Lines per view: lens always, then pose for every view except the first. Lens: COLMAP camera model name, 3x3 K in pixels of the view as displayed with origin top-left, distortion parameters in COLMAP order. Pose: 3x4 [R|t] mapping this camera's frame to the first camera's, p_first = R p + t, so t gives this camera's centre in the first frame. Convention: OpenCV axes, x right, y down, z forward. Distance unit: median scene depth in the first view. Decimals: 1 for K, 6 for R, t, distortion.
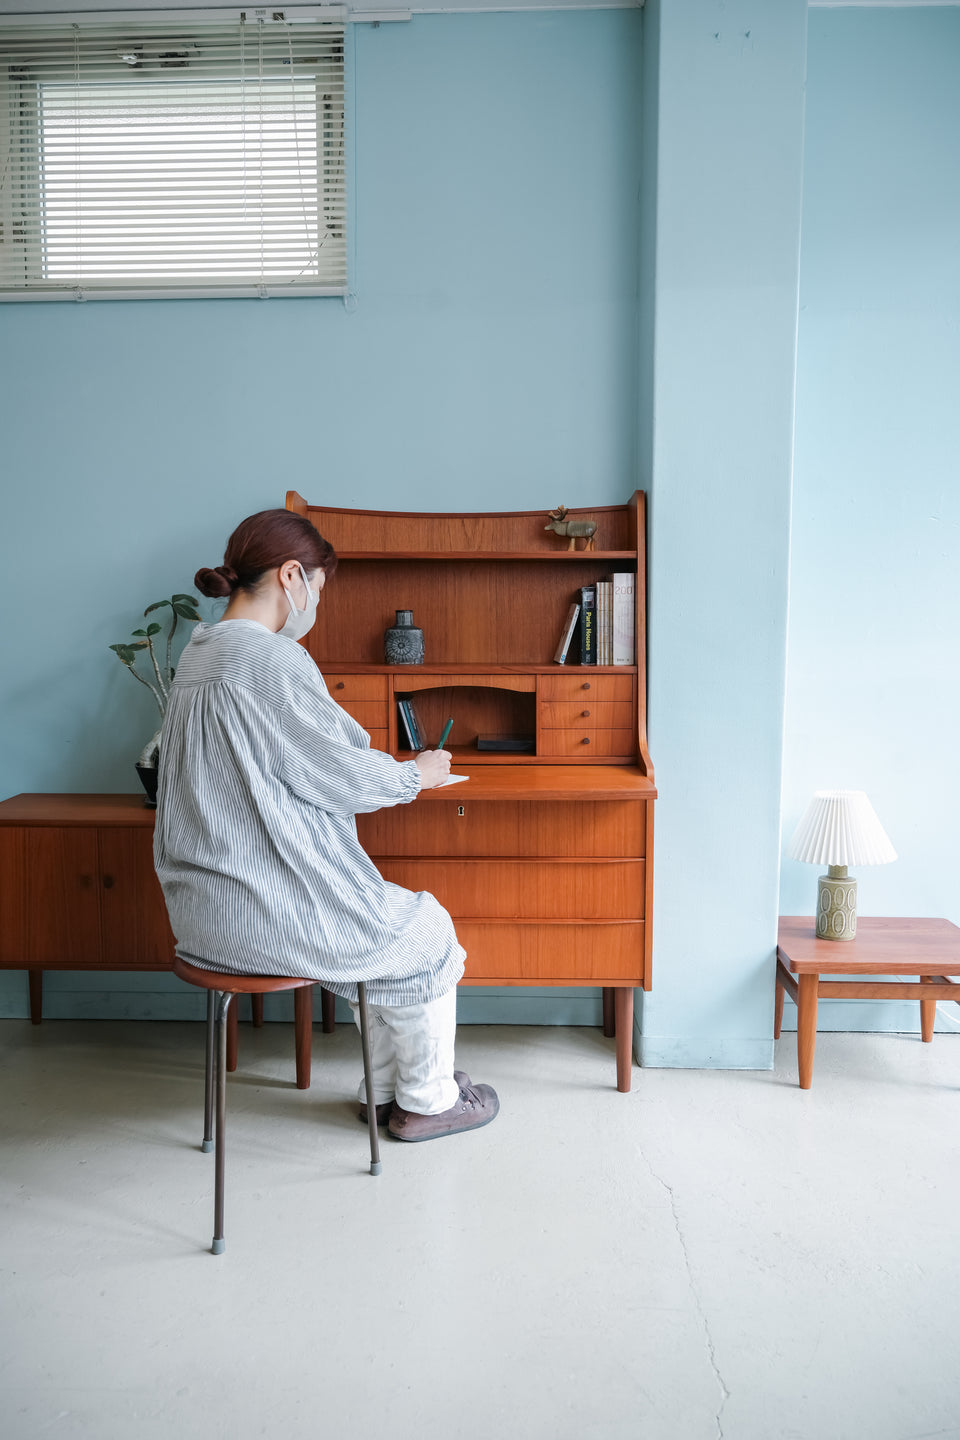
lens RADIAL K [[1148.8, 0, 471.1], [0, 1148.8, 721.0], [0, 0, 1]] dist [-0.036165, -0.010236]
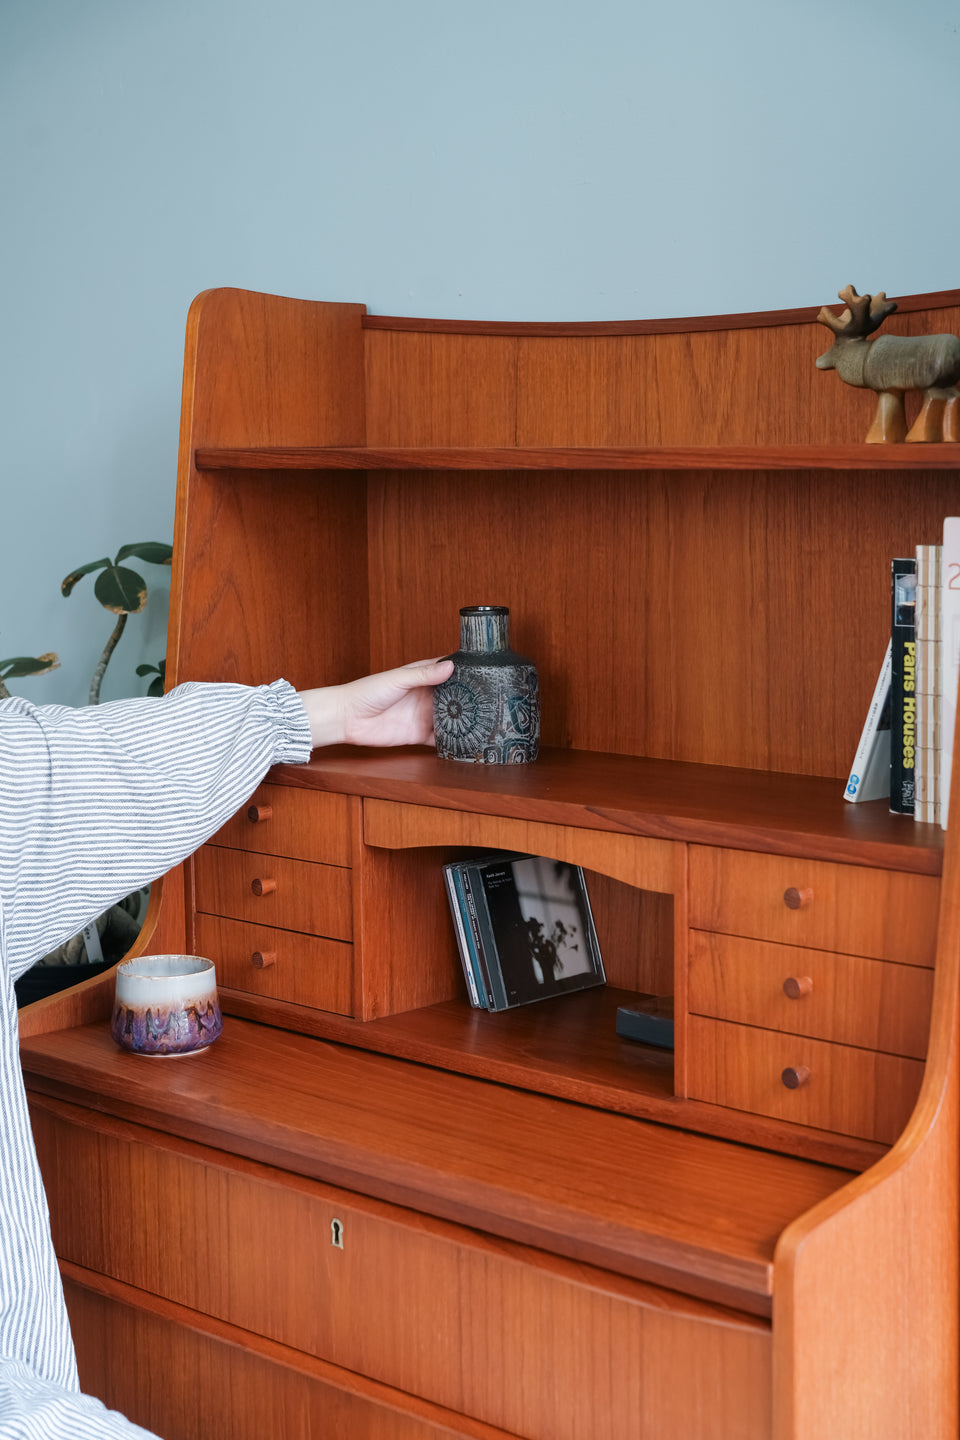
lens RADIAL K [[2336.7, 0, 478.9], [0, 2336.7, 725.8], [0, 0, 1]] dist [0.019889, 0.000000]
pose [[0.738607, 0.072890, -0.670184, 0.430570], [-0.049195, 0.997315, 0.054251, -0.100752], [0.672339, -0.007101, 0.740209, 0.474906]]
